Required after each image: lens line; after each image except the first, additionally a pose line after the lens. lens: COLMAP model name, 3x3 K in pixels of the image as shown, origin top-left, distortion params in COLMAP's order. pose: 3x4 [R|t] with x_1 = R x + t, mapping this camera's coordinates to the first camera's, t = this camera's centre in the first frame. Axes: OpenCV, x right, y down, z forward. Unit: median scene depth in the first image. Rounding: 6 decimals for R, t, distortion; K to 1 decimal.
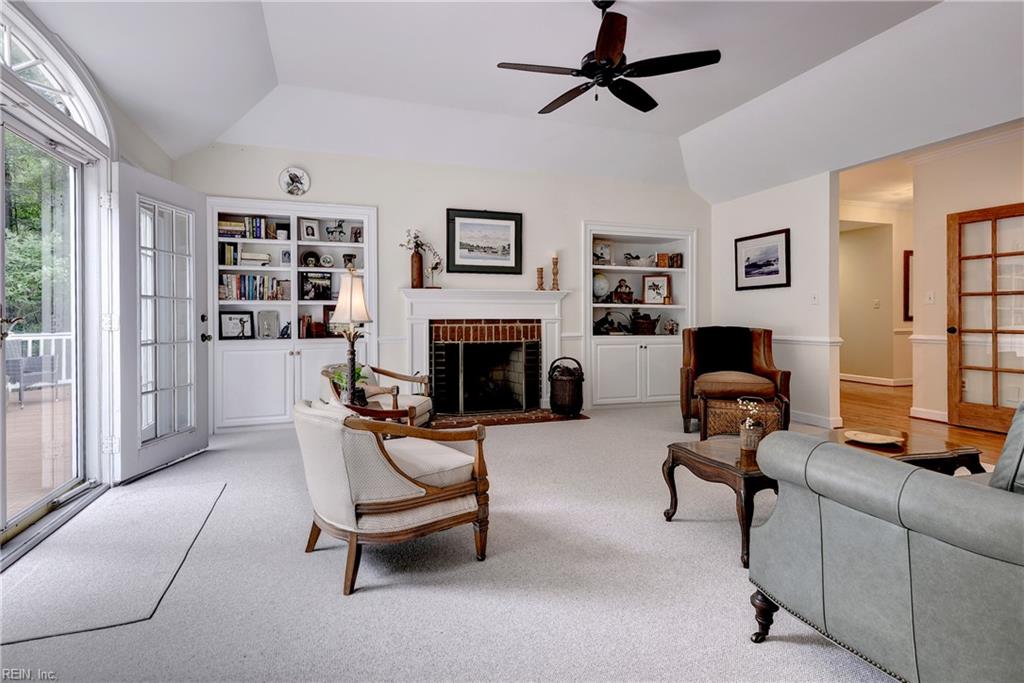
lens RADIAL K [[529.8, 0, 520.2], [0, 529.8, 318.6], [0, 0, 1]] dist [0.024936, -0.009445]
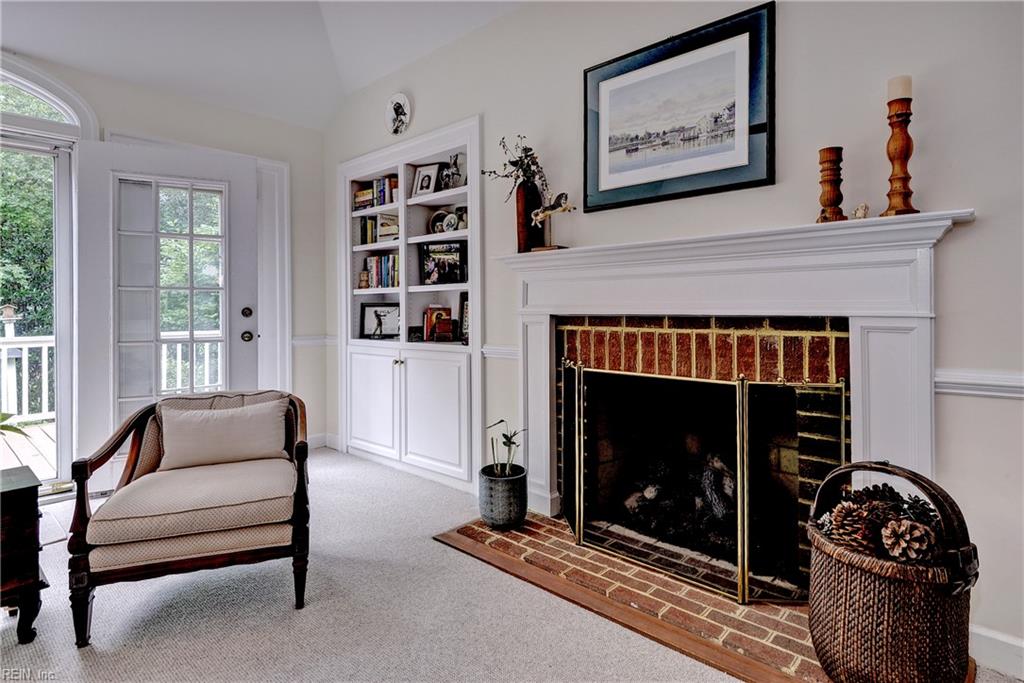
lens RADIAL K [[529.8, 0, 508.4], [0, 529.8, 311.7], [0, 0, 1]] dist [0.024936, -0.009445]
pose [[0.473165, 0.004963, -0.880960, 0.232518], [-0.000296, 0.999985, 0.005475, -0.004208], [0.880974, -0.002329, 0.473160, 0.730362]]
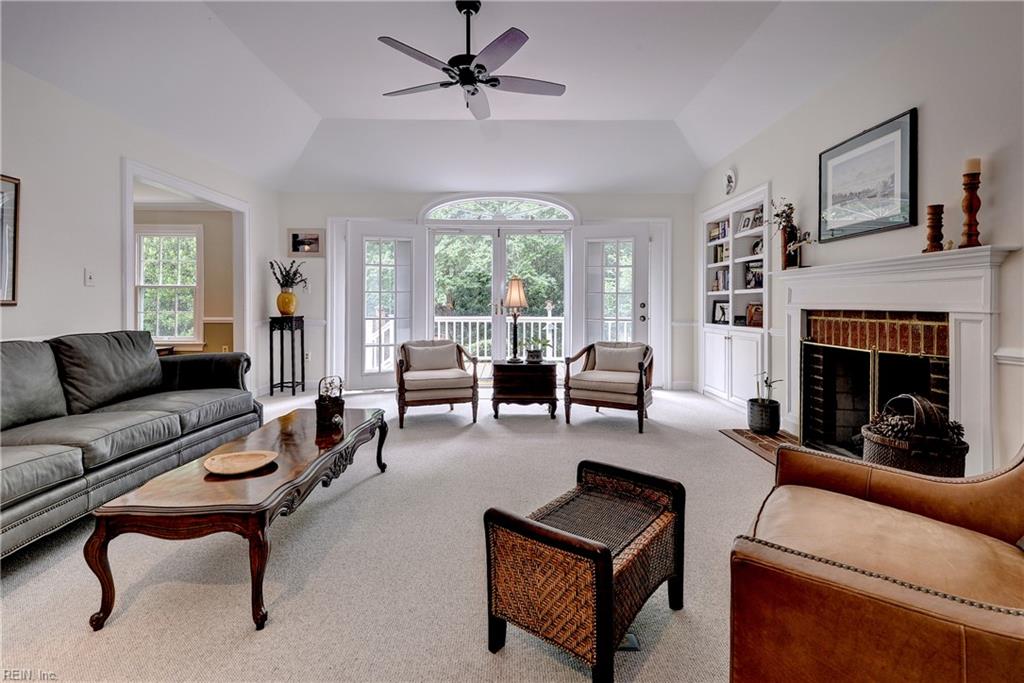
lens RADIAL K [[479.9, 0, 514.1], [0, 479.9, 301.1], [0, 0, 1]] dist [0.009655, -0.001196]
pose [[-0.322891, -0.004226, -0.946427, 0.603693], [-0.009397, 0.999955, -0.001259, -0.005486], [0.946389, 0.008487, -0.322916, 0.825767]]
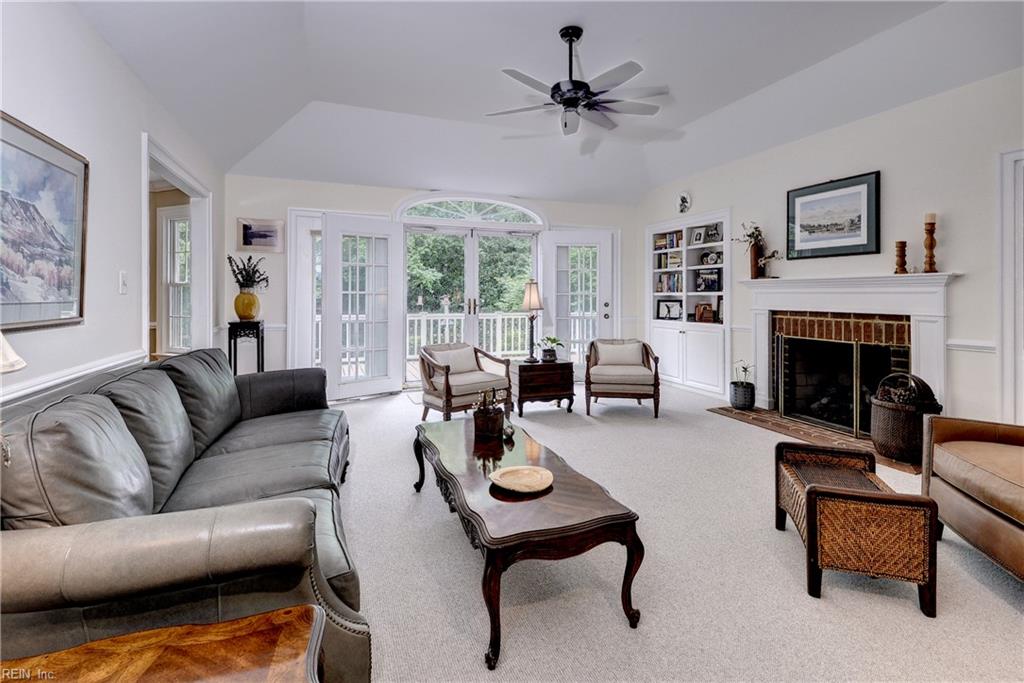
lens RADIAL K [[479.9, 0, 516.8], [0, 479.9, 292.6], [0, 0, 1]] dist [0.009655, -0.001196]
pose [[0.032487, -0.003686, -0.999465, 0.688478], [-0.008971, 0.999952, -0.003979, -0.022800], [0.999432, 0.009095, 0.032453, 0.503905]]
